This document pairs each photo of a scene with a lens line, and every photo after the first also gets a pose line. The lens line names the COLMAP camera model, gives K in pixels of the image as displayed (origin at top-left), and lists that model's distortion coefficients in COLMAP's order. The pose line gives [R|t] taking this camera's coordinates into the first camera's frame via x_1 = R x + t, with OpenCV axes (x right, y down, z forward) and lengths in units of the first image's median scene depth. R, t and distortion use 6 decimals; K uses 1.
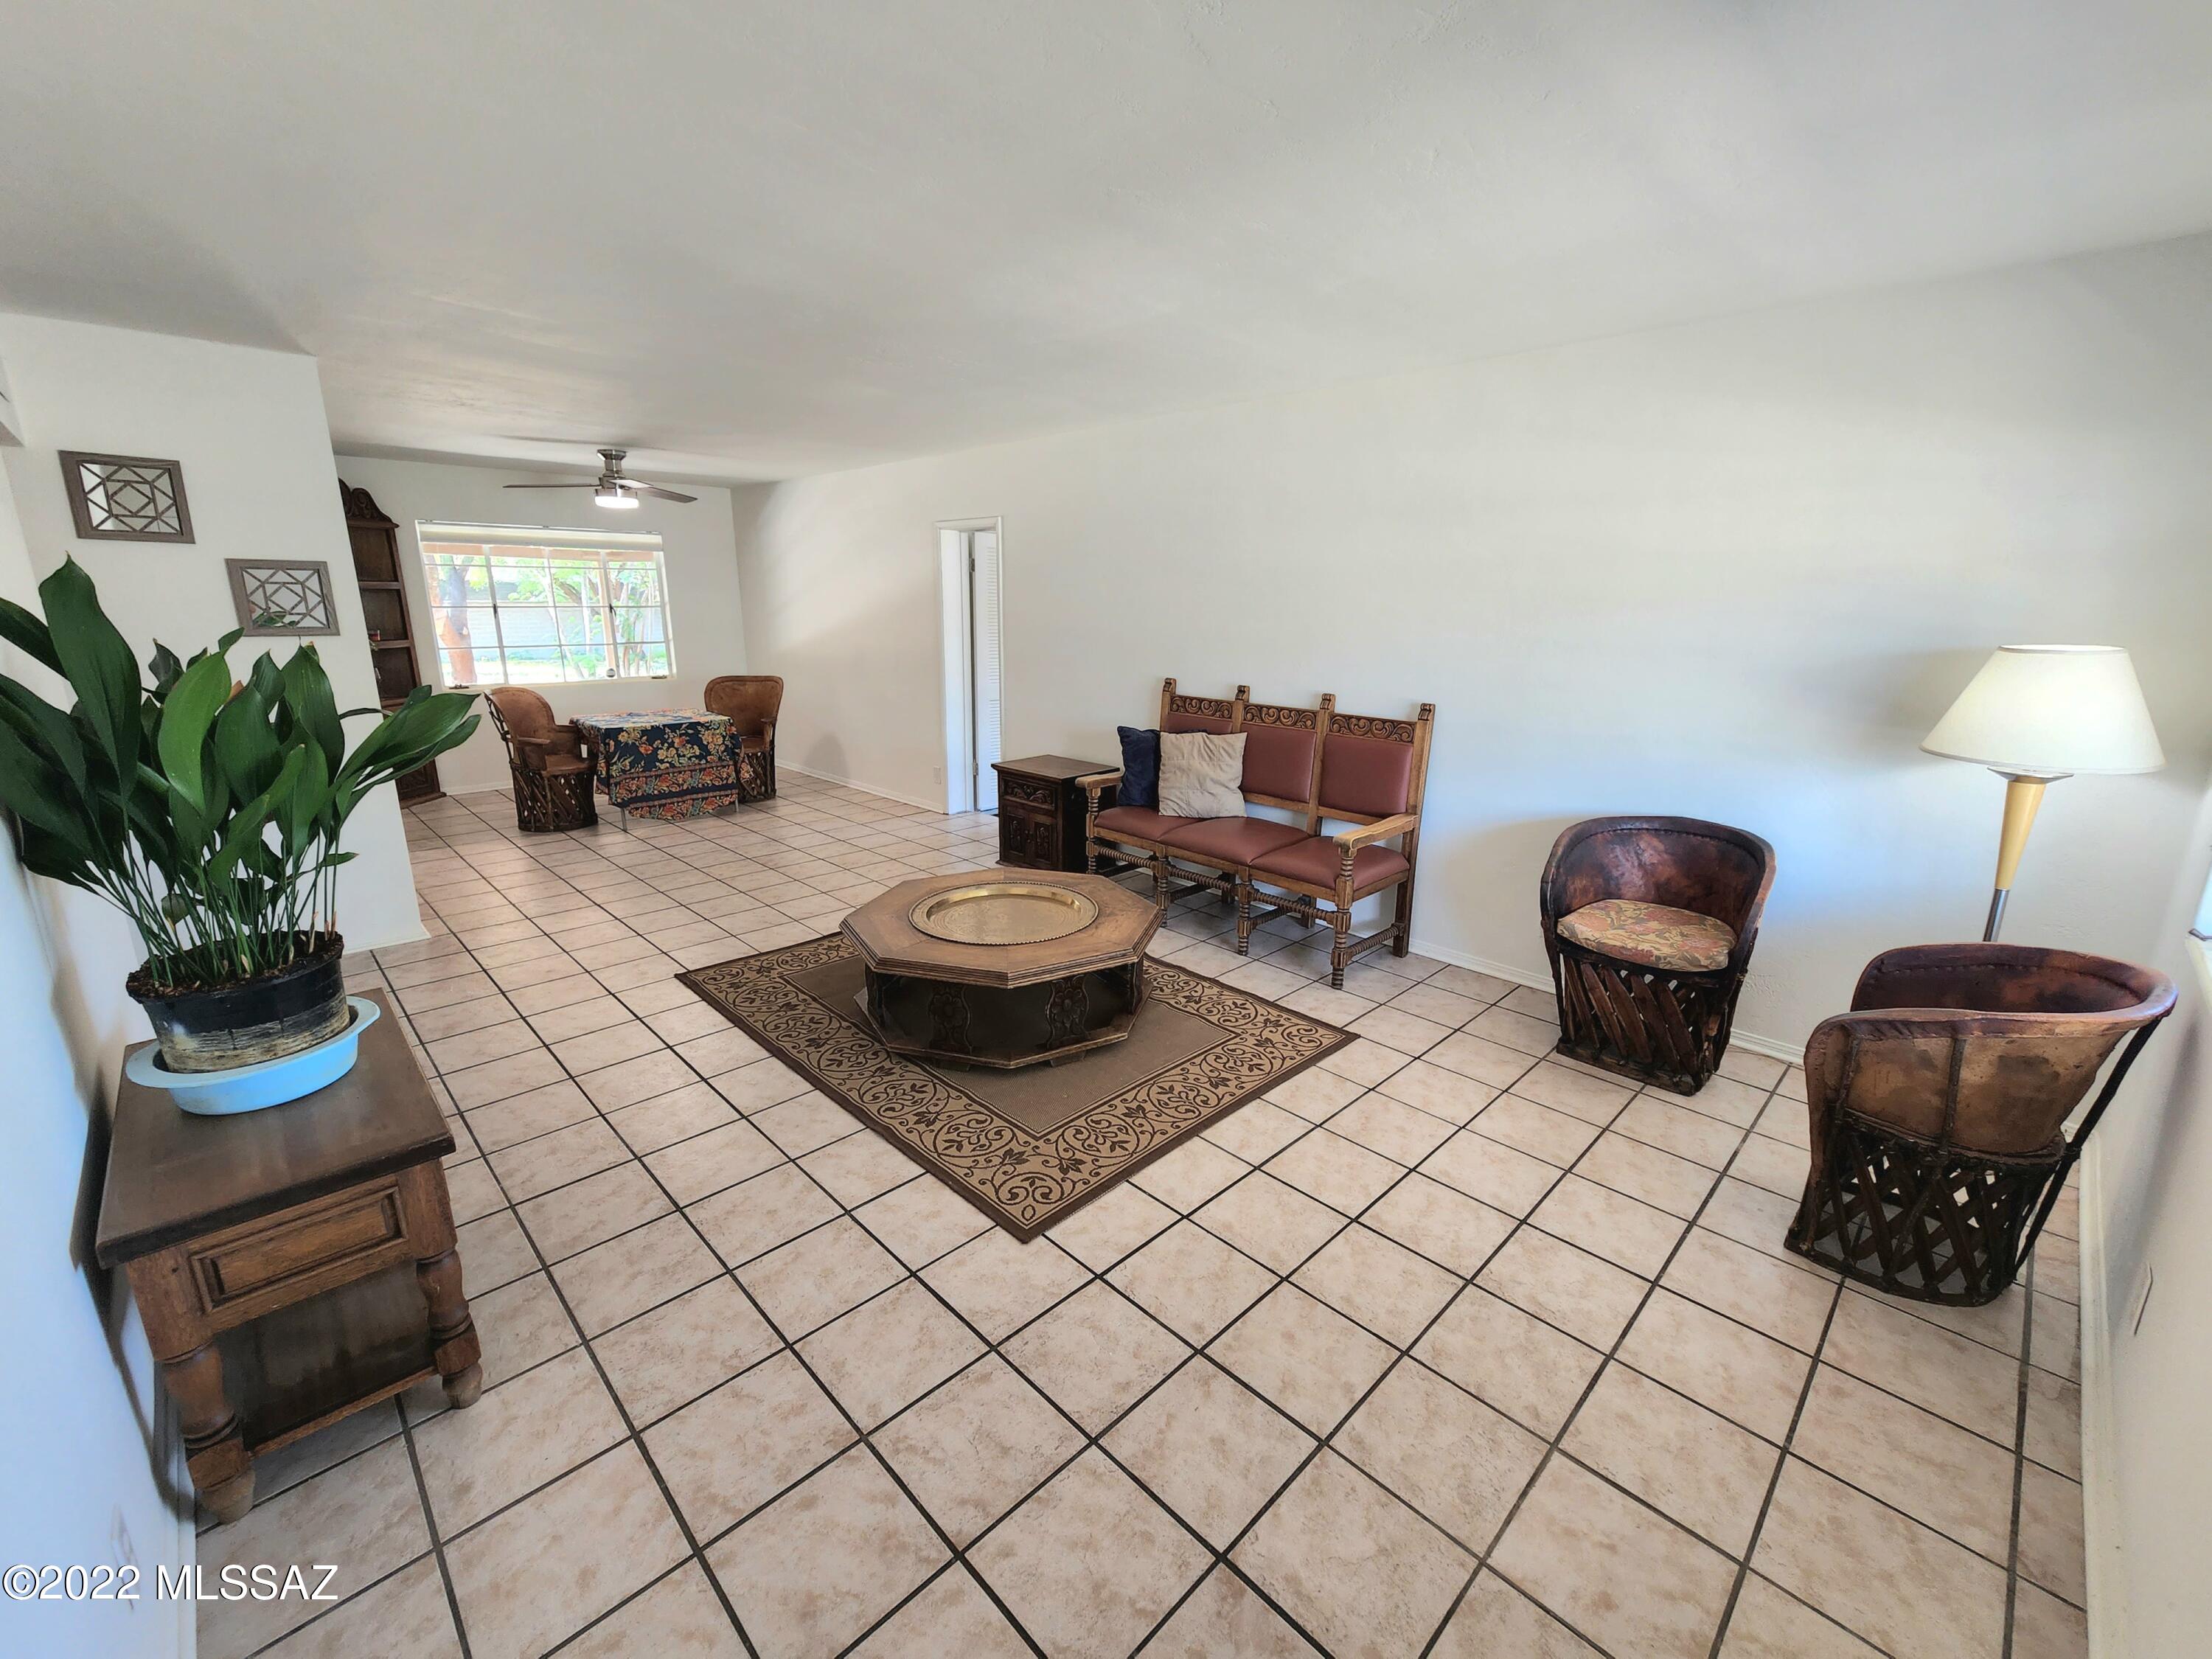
lens RADIAL K [[923.6, 0, 1106.7], [0, 923.6, 822.7], [0, 0, 1]] dist [-0.005628, 0.002551]
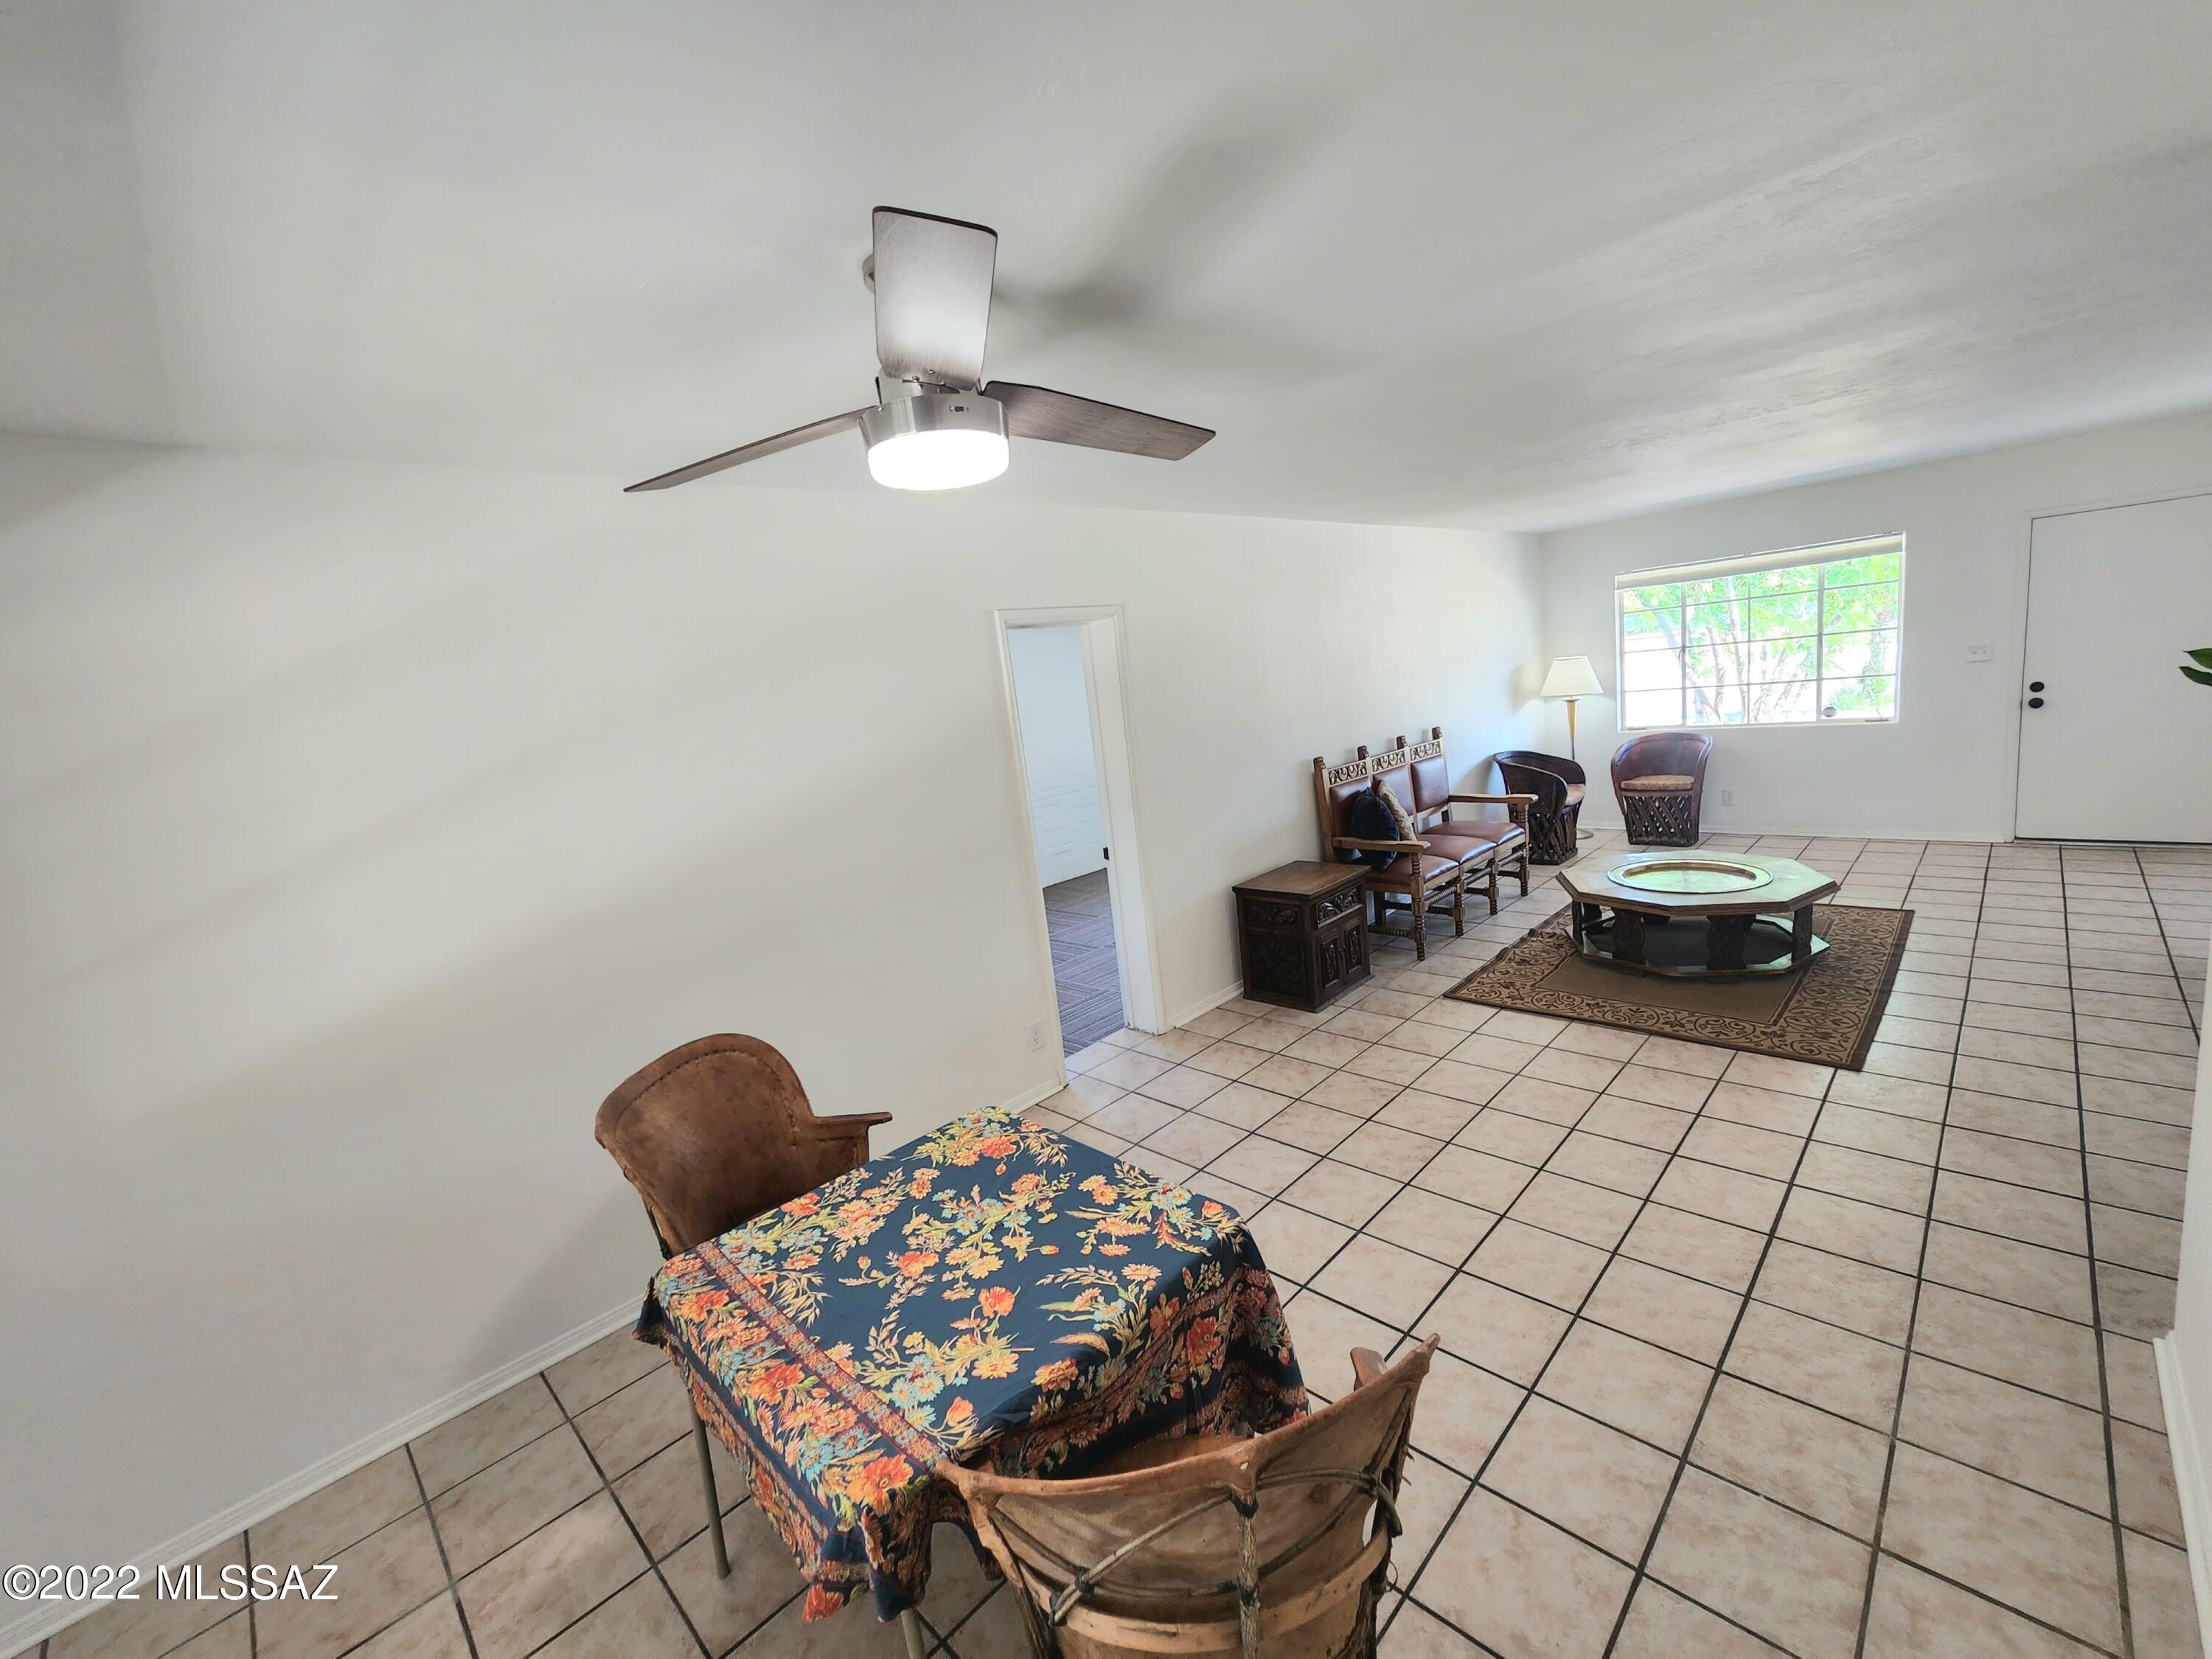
lens RADIAL K [[923.6, 0, 1106.7], [0, 923.6, 822.7], [0, 0, 1]] dist [-0.005628, 0.002551]
pose [[-0.019536, -0.172160, 0.984875, -1.108172], [0.340927, 0.924877, 0.168435, -0.389457], [-0.939887, 0.339061, 0.040625, 1.345317]]
